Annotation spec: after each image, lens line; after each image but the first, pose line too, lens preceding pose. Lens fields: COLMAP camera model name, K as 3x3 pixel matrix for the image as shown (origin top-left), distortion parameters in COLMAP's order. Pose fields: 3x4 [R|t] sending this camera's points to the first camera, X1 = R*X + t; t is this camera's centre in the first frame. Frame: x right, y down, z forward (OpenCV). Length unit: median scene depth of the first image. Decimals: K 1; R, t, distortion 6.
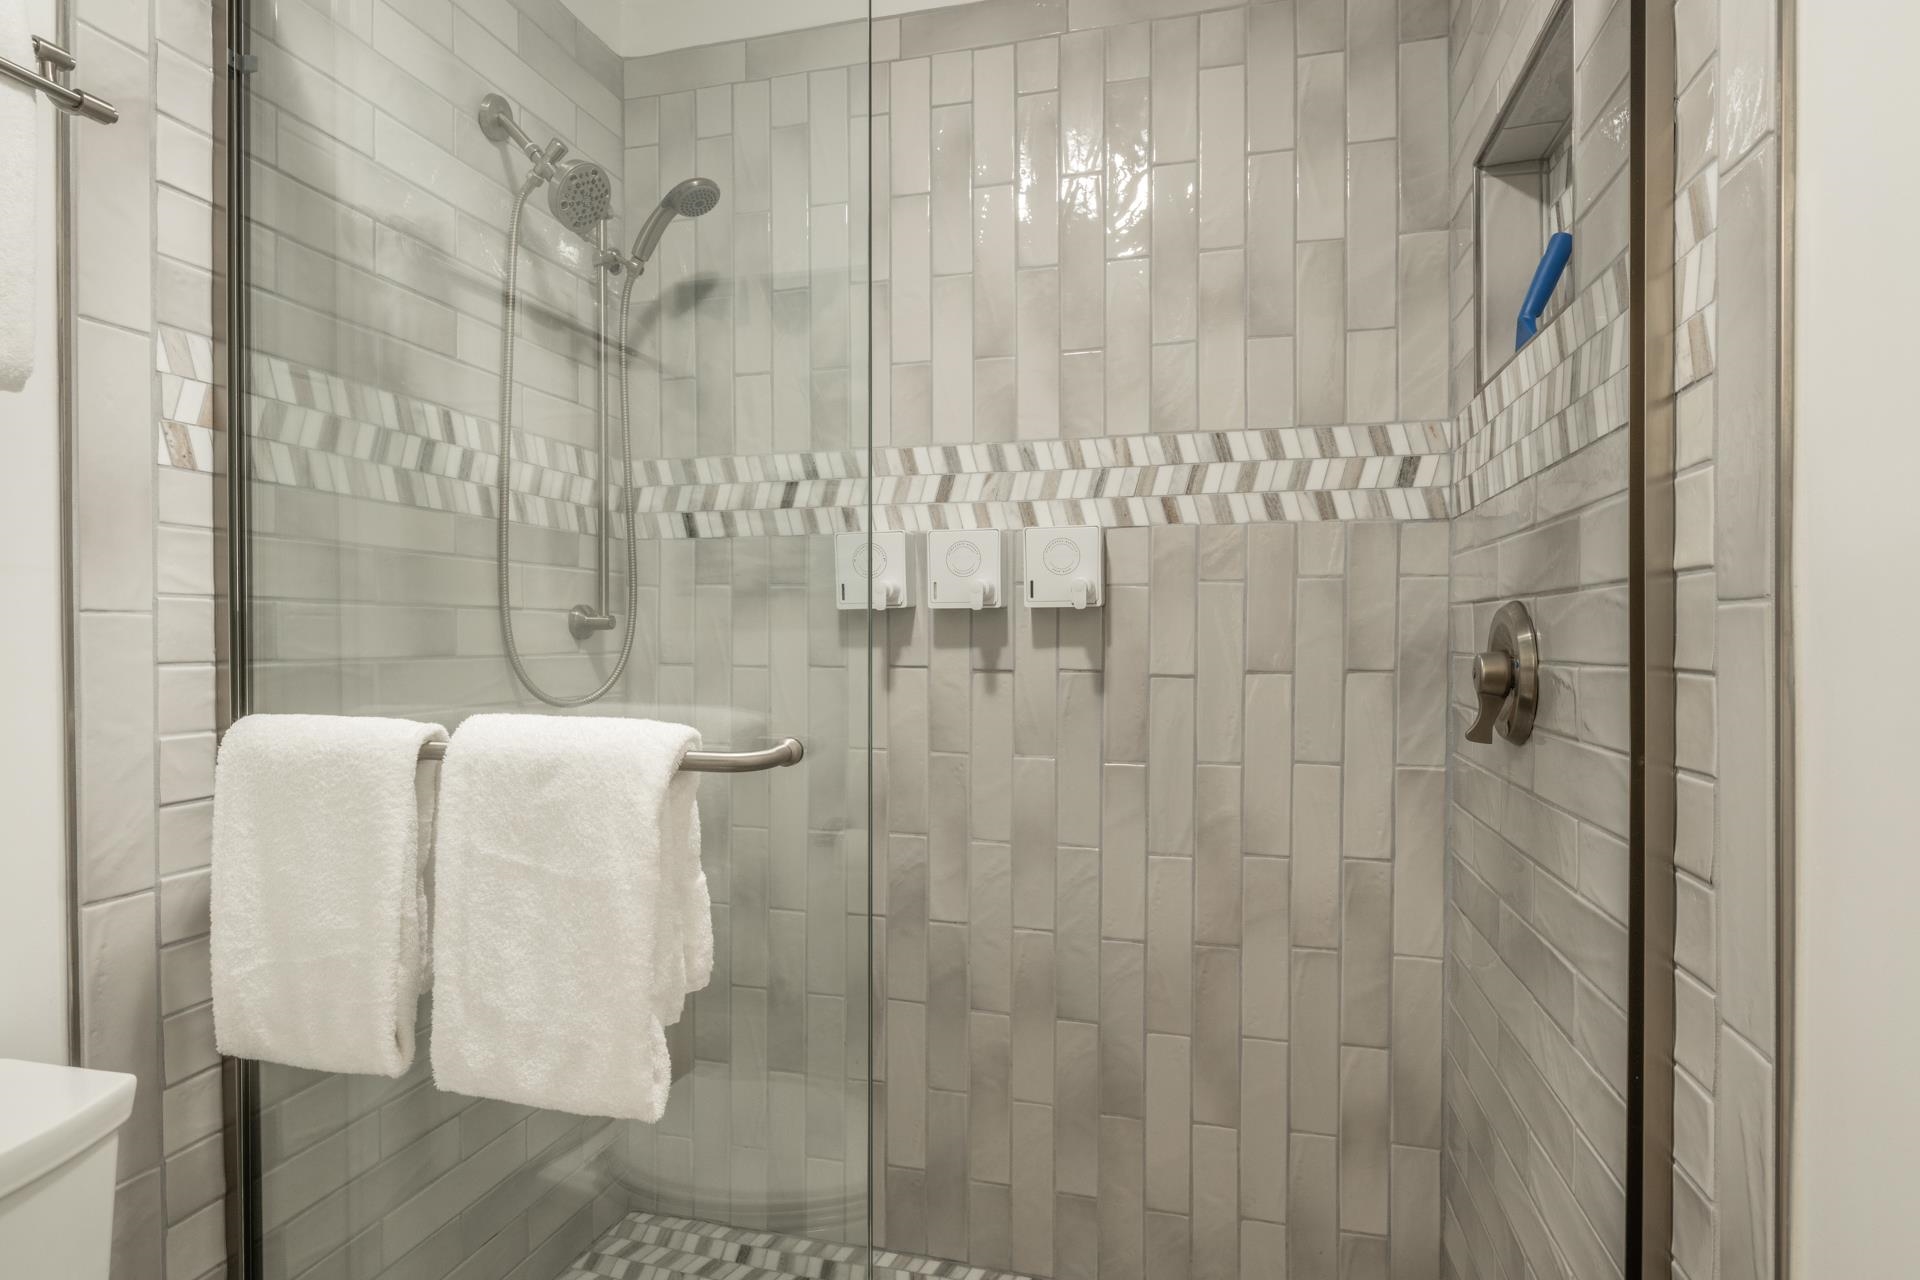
lens RADIAL K [[1006.3, 0, 956.5], [0, 1006.3, 656.0], [0, 0, 1]] dist [0.007930, -0.006012]
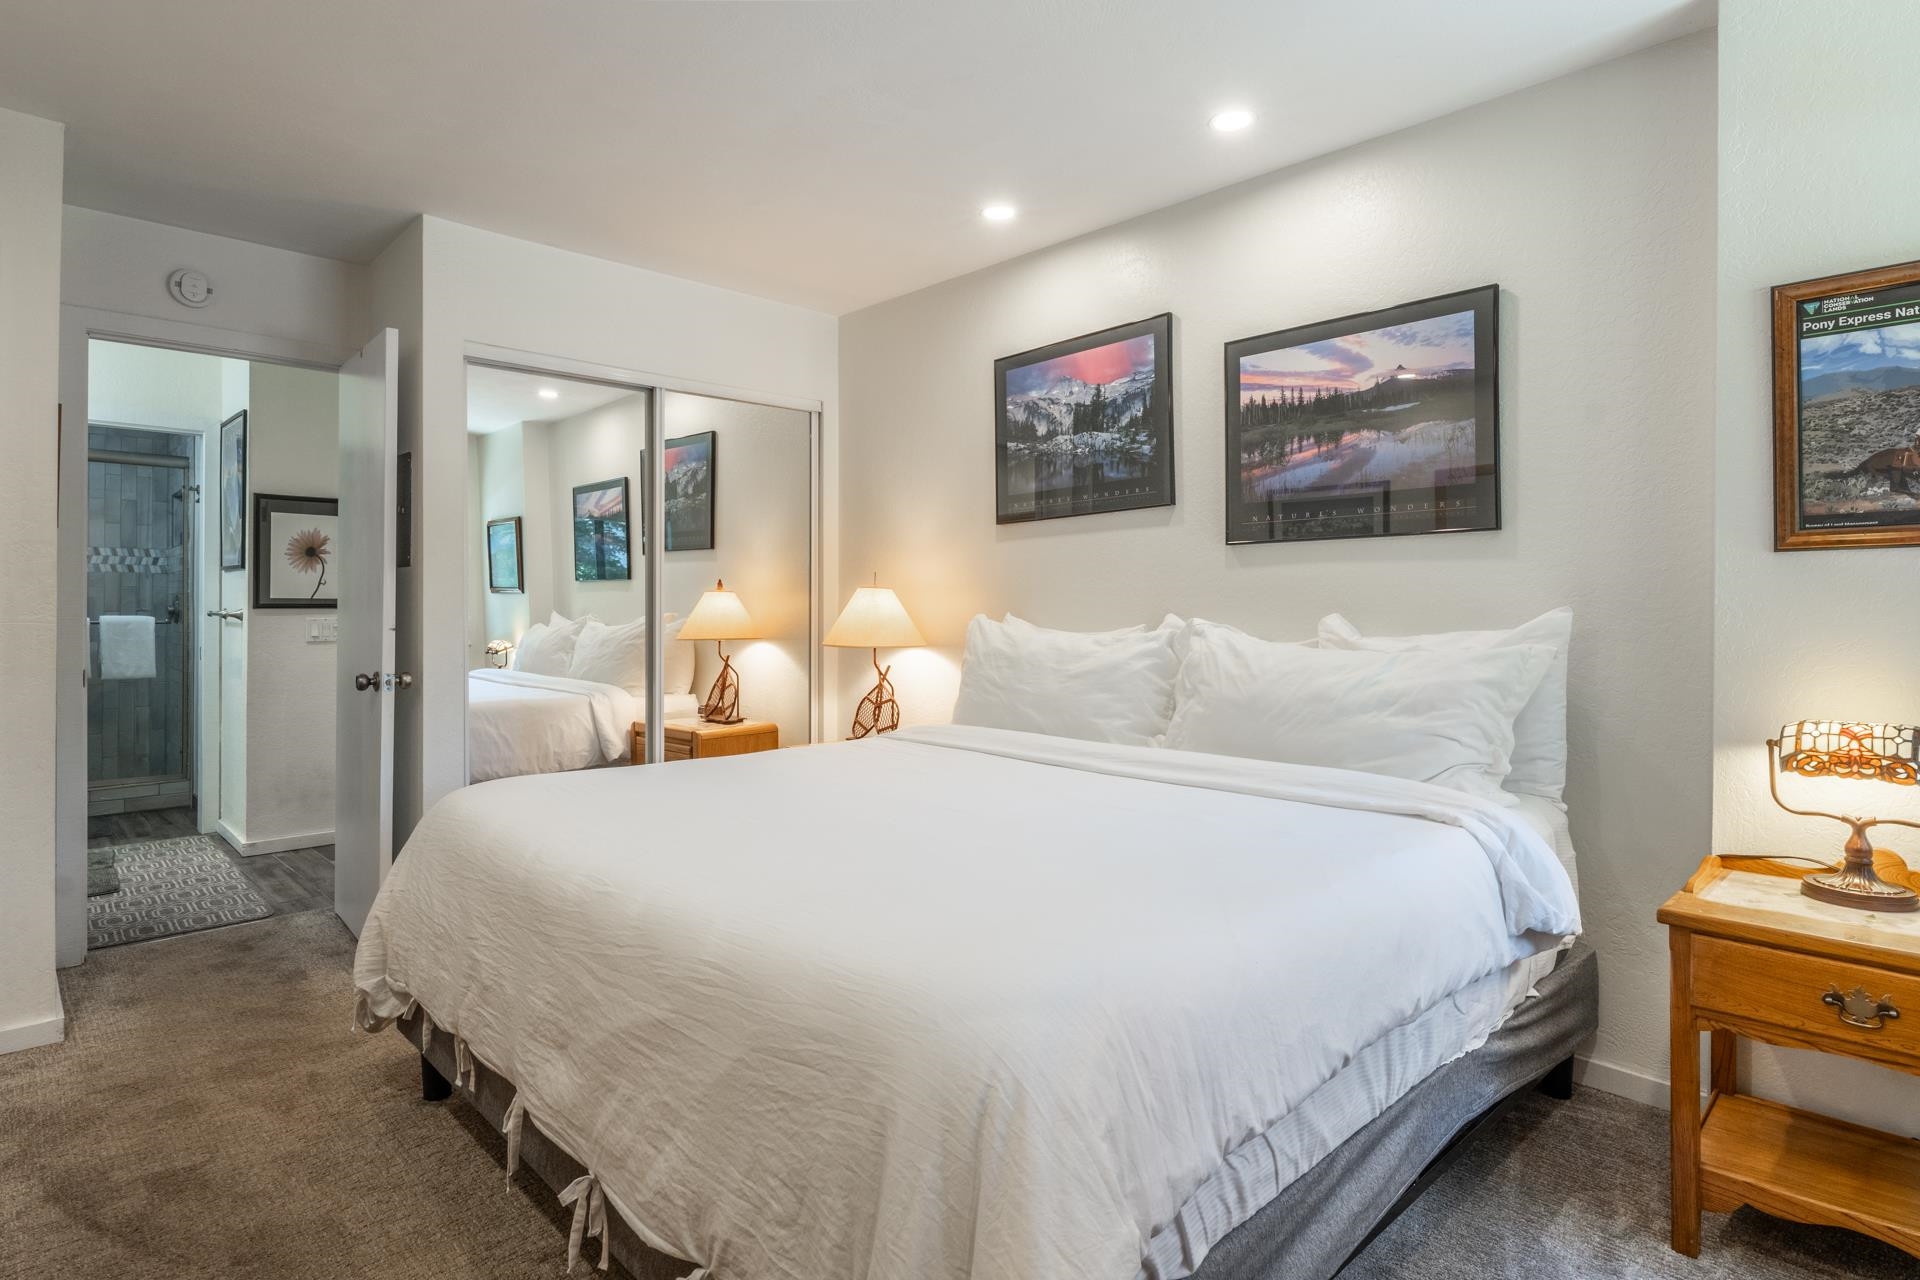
lens RADIAL K [[1006.3, 0, 942.6], [0, 1006.3, 602.2], [0, 0, 1]] dist [0.007930, -0.006012]
pose [[0.502397, 0.004543, 0.864625, -1.354915], [-0.001390, 0.999989, -0.004447, -0.008110], [-0.864636, 0.001032, 0.502398, -3.484431]]
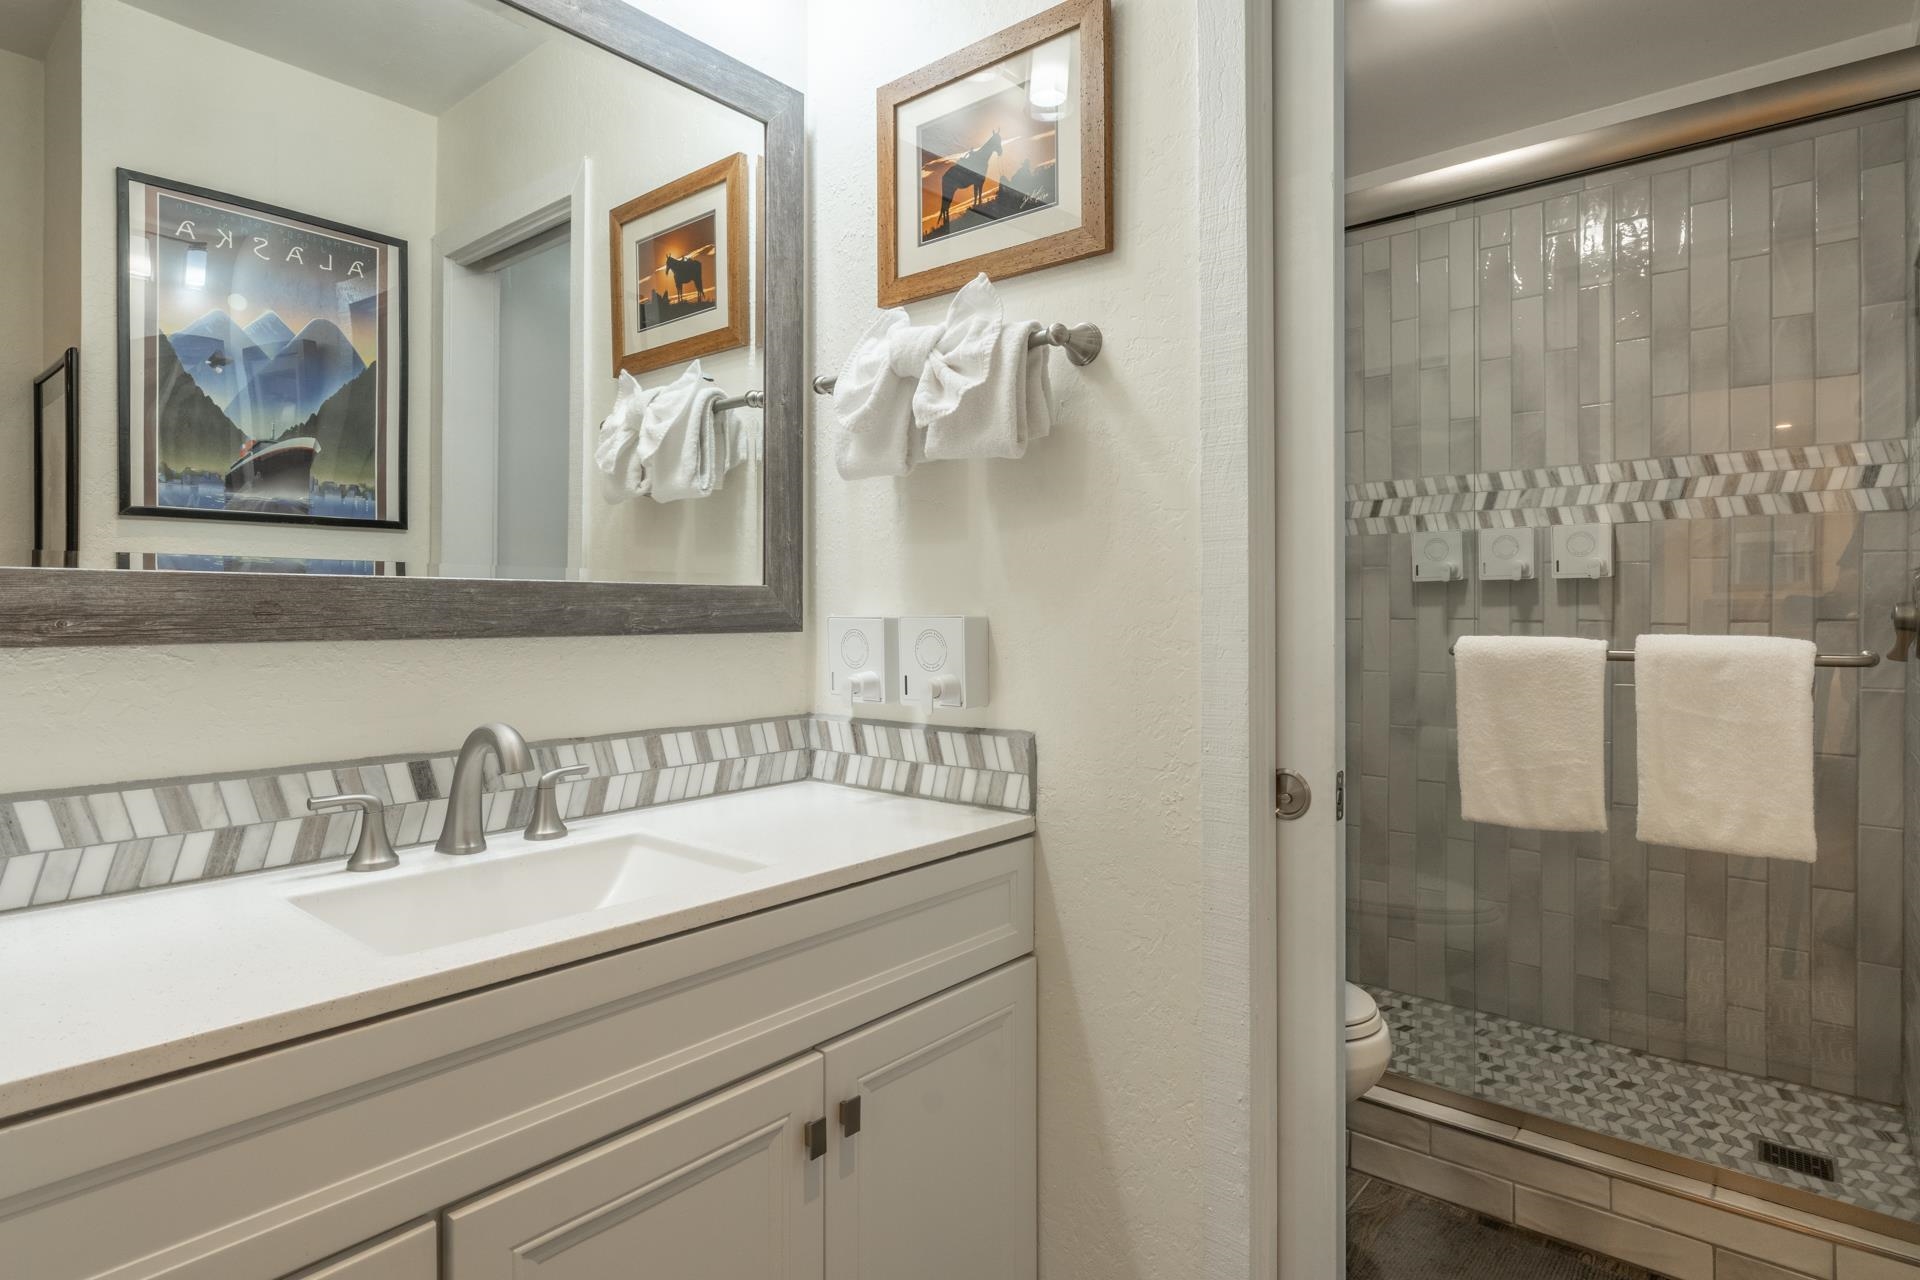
lens RADIAL K [[1006.3, 0, 974.8], [0, 1006.3, 620.7], [0, 0, 1]] dist [0.007930, -0.006012]
pose [[0.917189, -0.003332, -0.398438, -0.124474], [0.006748, 0.999952, 0.007172, -0.002181], [0.398395, -0.009267, 0.917167, -0.732000]]
